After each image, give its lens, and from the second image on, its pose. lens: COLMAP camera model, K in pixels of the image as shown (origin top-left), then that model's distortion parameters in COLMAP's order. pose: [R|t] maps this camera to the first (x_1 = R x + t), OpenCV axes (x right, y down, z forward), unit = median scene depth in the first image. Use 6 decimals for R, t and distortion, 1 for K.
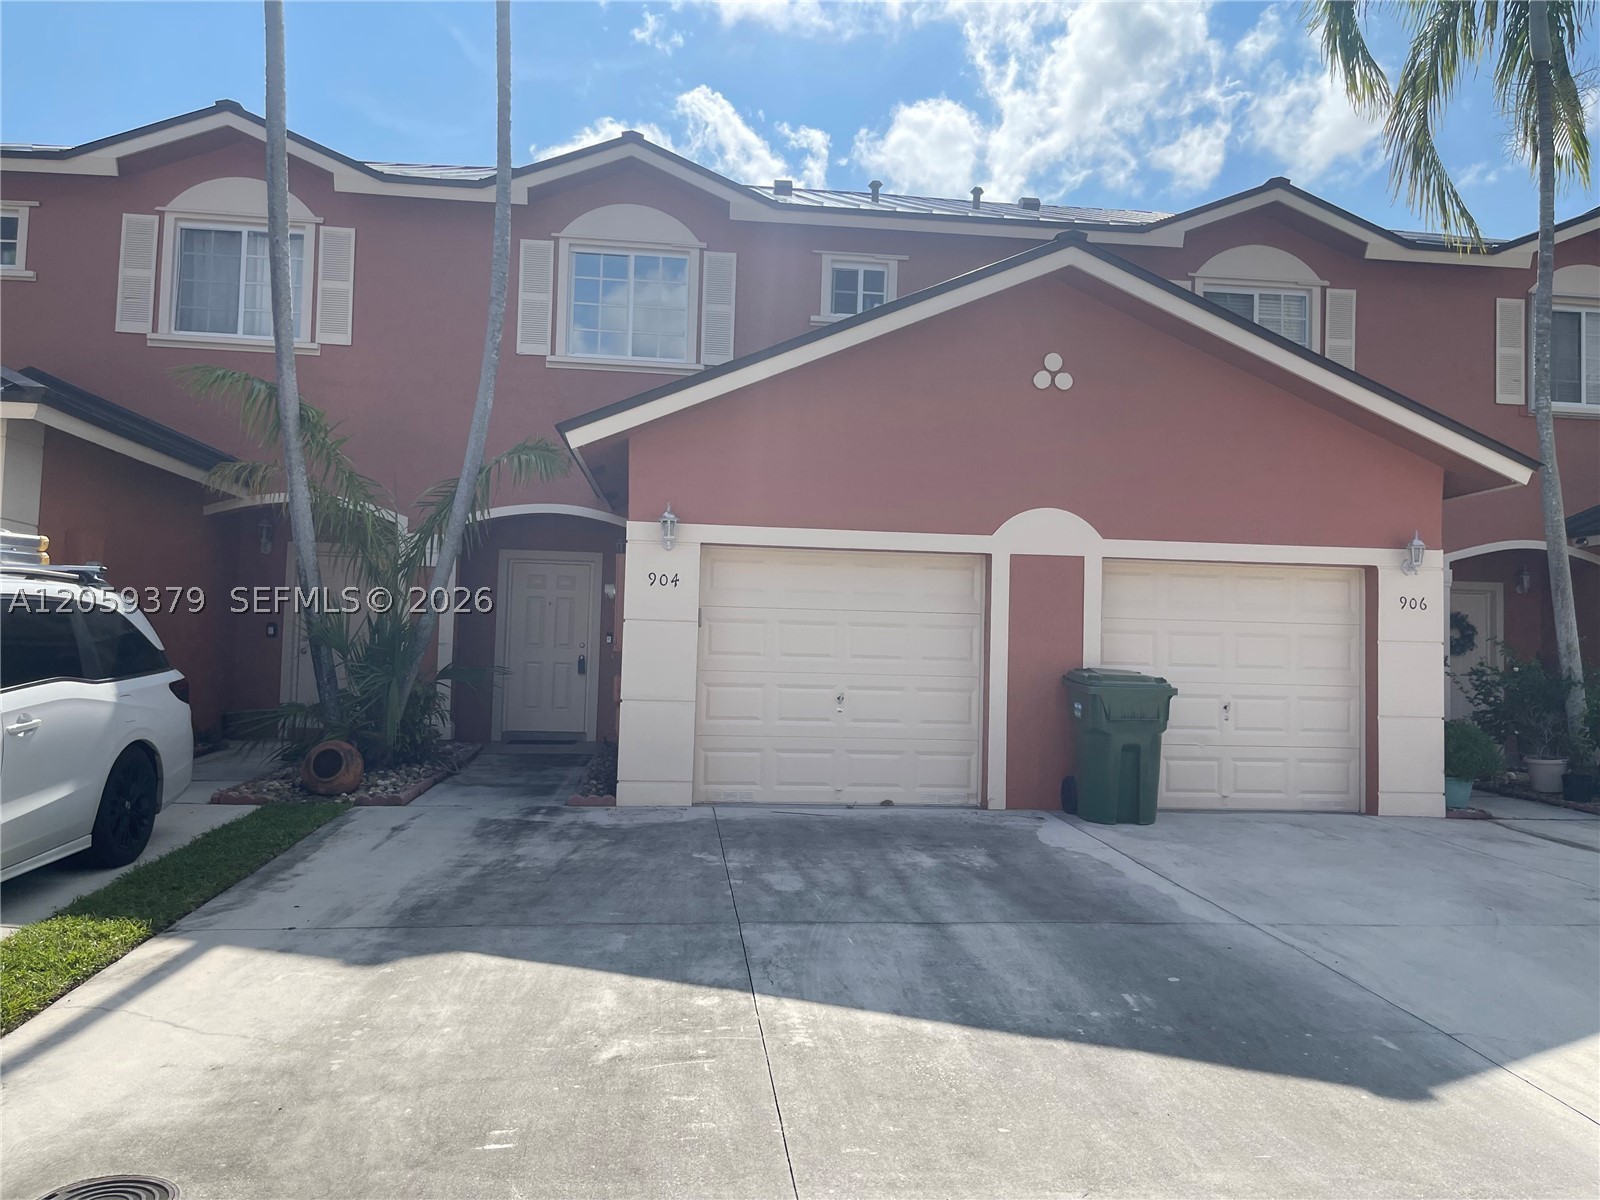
lens RADIAL K [[1191.8, 0, 800.0], [0, 1191.8, 600.0], [0, 0, 1]] dist [0.043581, -0.057598]
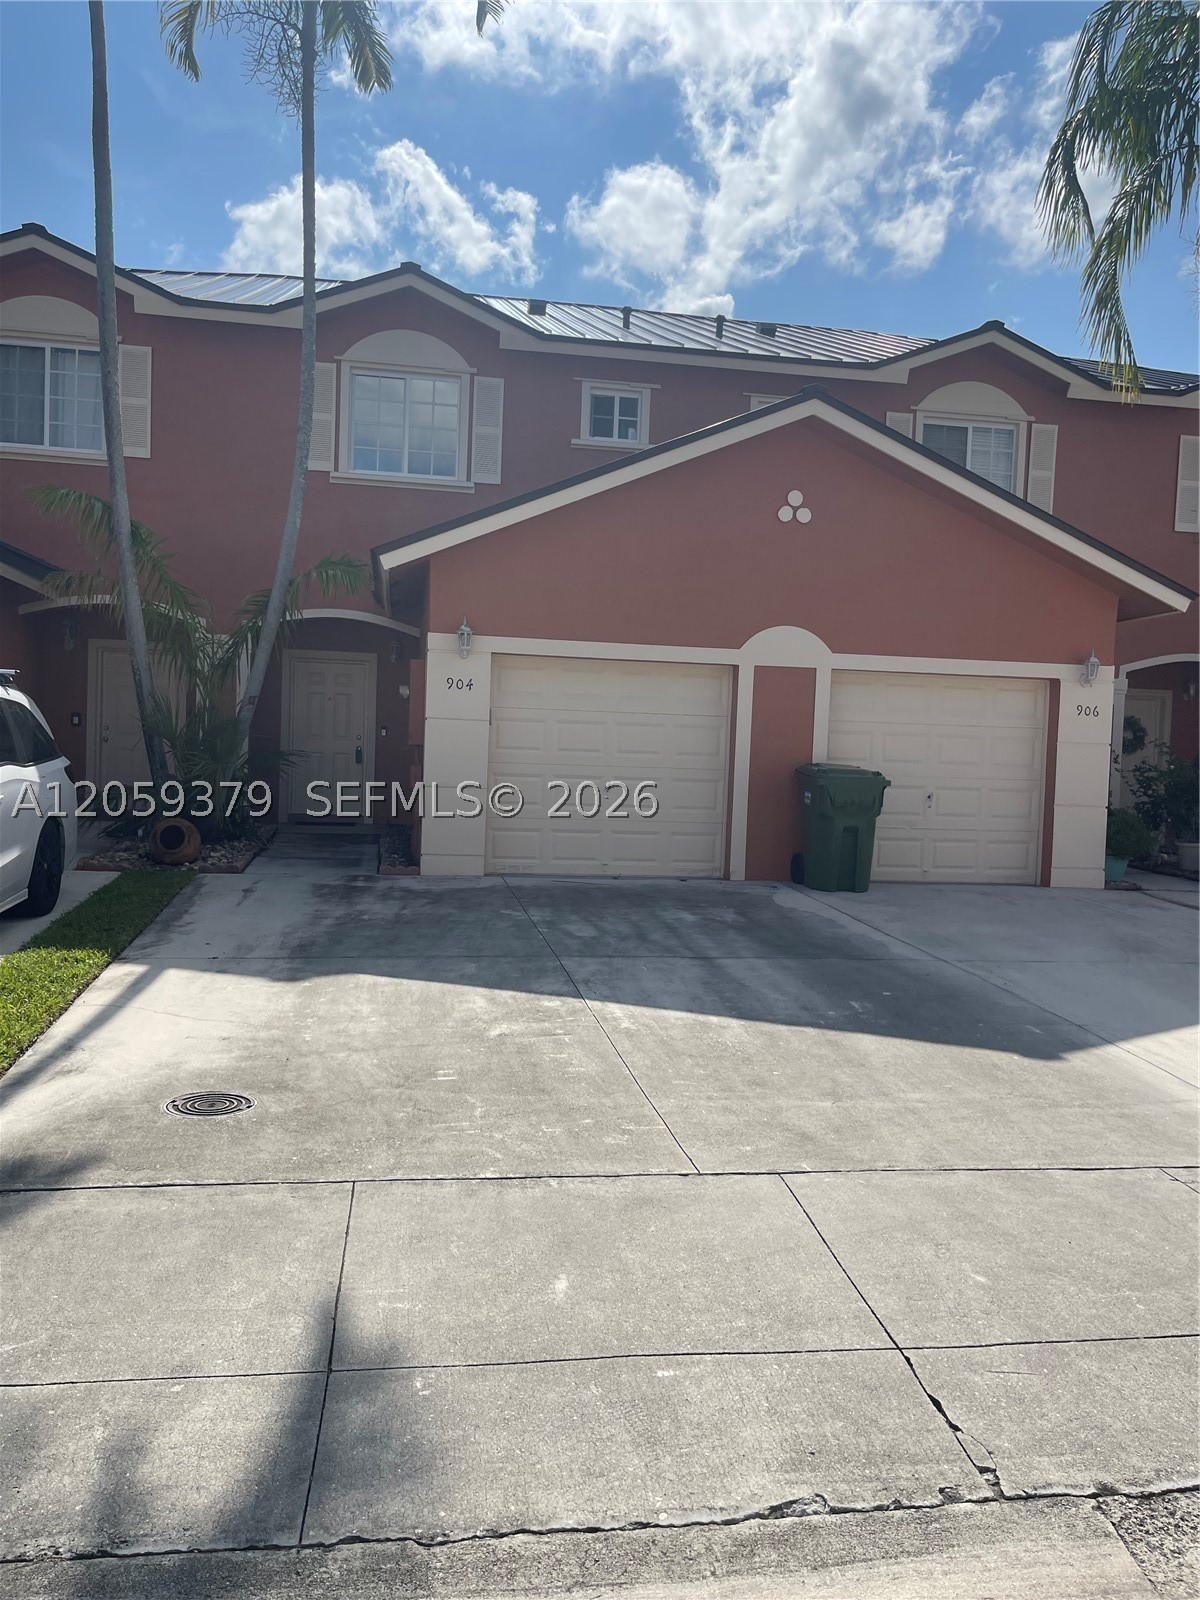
lens RADIAL K [[1191.8, 0, 569.2], [0, 1191.8, 797.1], [0, 0, 1]] dist [0.043581, -0.057598]
pose [[0.998638, 0.008727, 0.051439, -0.069480], [-0.013256, 0.996000, 0.088367, -0.011505], [-0.050462, -0.088929, 0.994759, -0.181540]]
